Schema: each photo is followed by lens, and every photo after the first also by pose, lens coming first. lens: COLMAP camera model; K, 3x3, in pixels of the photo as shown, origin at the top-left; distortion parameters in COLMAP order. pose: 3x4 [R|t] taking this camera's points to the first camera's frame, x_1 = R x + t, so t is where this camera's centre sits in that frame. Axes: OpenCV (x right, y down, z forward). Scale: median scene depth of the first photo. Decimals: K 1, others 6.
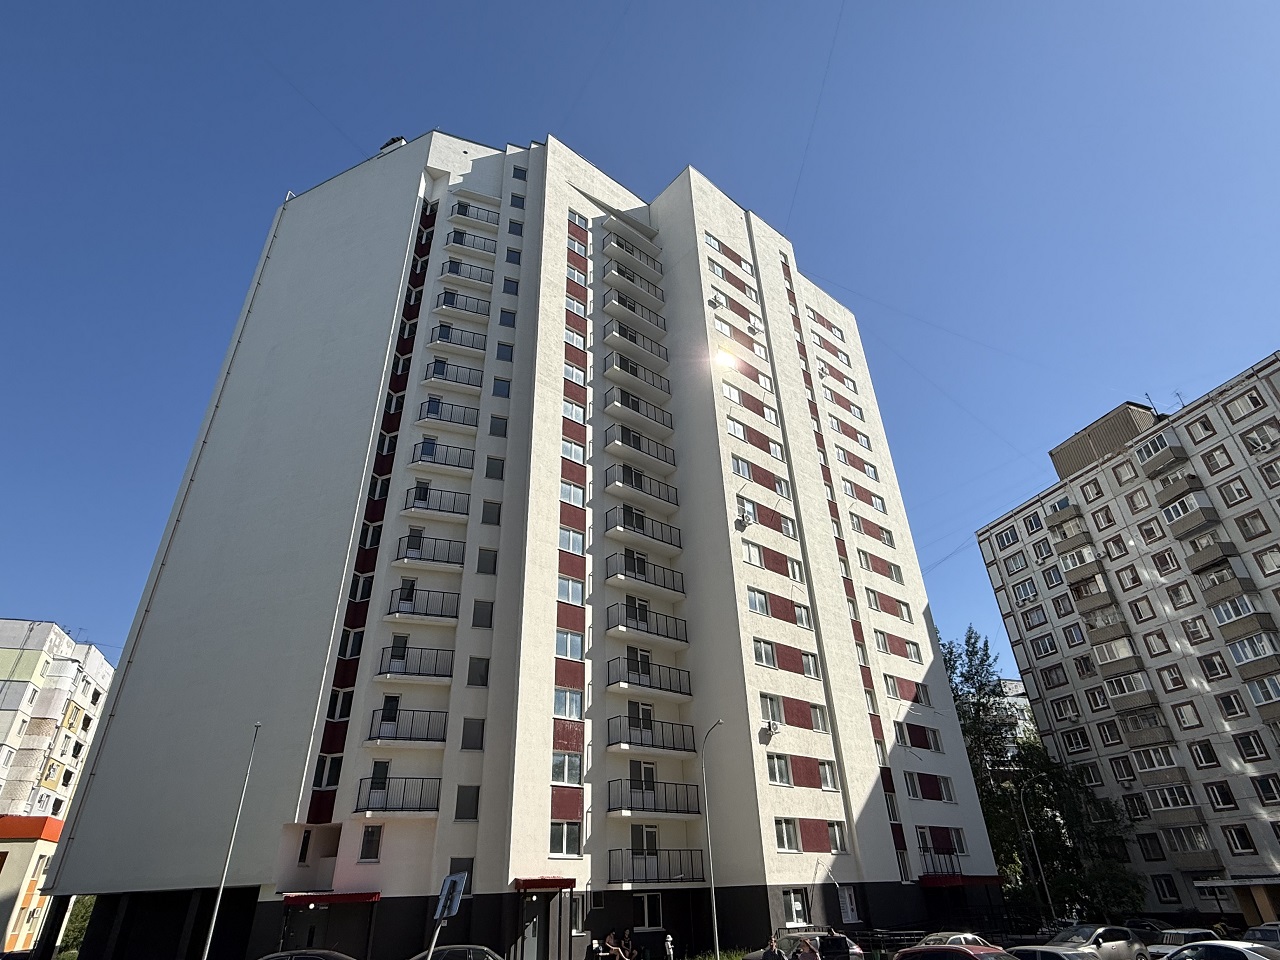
lens RADIAL K [[708.7, 0, 640.0], [0, 708.7, 480.0], [0, 0, 1]] dist [-0.000875, -0.000021]
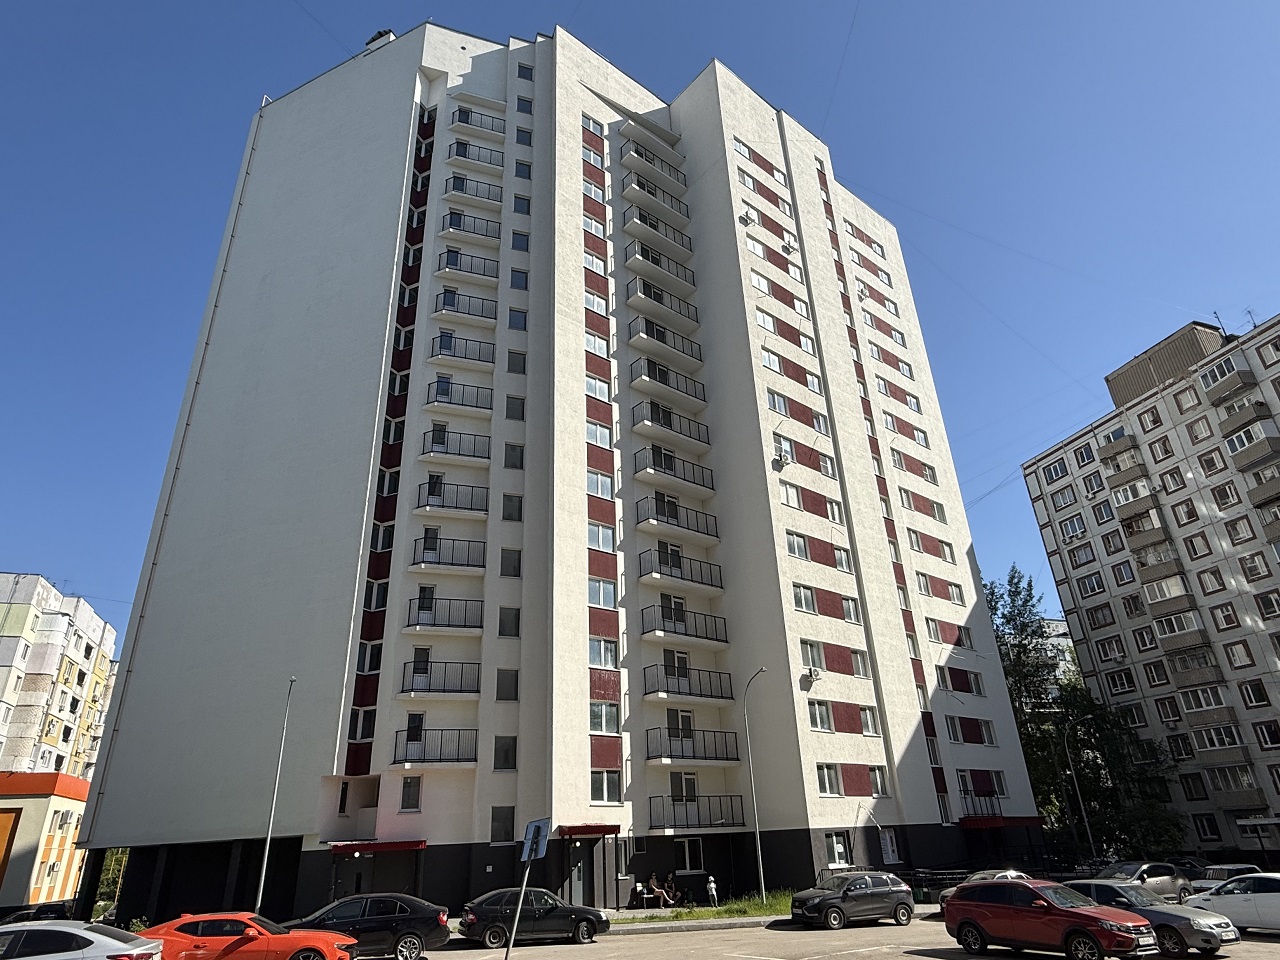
lens RADIAL K [[777.6, 0, 643.4], [0, 777.6, 485.2], [0, 0, 1]] dist [-0.000436, 0.000063]
pose [[0.999896, -0.014388, -0.001367, -0.032275], [0.014452, 0.994968, 0.099143, -0.013229], [-0.000067, -0.099153, 0.995072, -0.026267]]
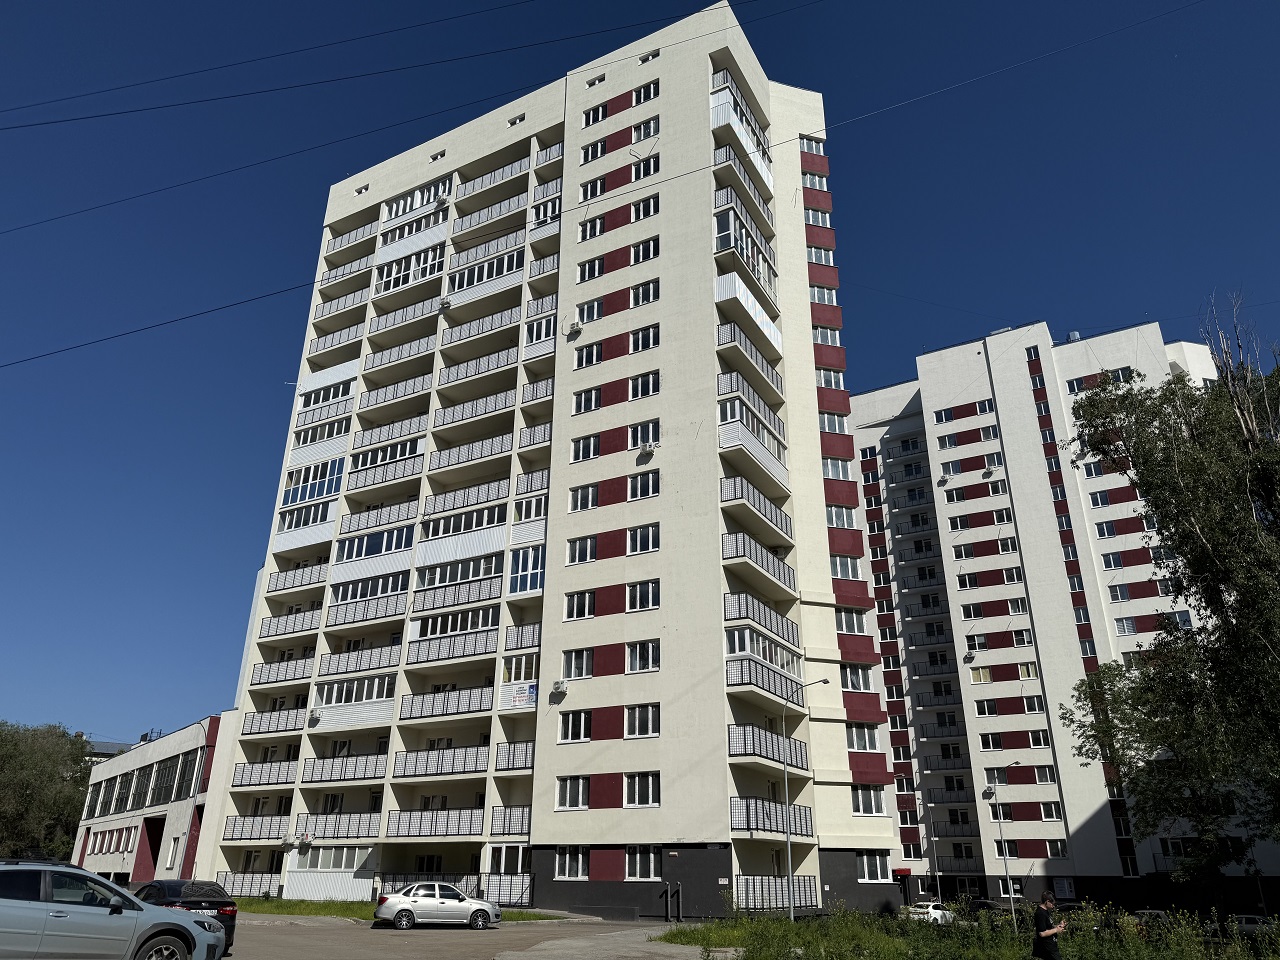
lens RADIAL K [[911.1, 0, 640.0], [0, 911.1, 480.0], [0, 0, 1]] dist [0.052420, -0.065856]
pose [[0.263350, -0.350713, -0.898692, 1.779284], [0.482239, 0.854690, -0.192228, -0.217775], [0.835520, -0.382761, 0.394210, -0.242906]]
